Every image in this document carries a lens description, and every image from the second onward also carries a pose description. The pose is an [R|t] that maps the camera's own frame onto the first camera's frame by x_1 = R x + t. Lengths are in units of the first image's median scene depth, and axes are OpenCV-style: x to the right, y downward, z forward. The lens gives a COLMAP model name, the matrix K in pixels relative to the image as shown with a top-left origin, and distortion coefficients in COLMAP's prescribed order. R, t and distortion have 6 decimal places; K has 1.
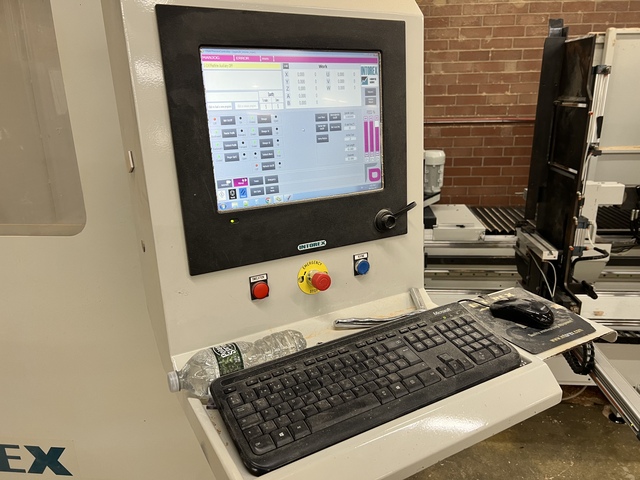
lens RADIAL K [[485.0, 0, 324.2], [0, 485.0, 243.7], [0, 0, 1]] dist [0.046851, -0.054017]
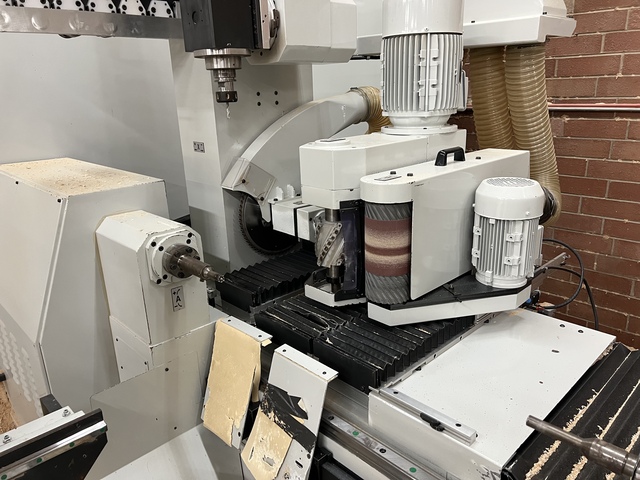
lens RADIAL K [[485.0, 0, 319.0], [0, 485.0, 239.0], [0, 0, 1]] dist [0.046851, -0.054017]
pose [[0.745862, 0.196882, -0.636339, 0.279671], [-0.182848, 0.979139, 0.088624, -0.117723], [0.640512, 0.050253, 0.766302, 0.473932]]
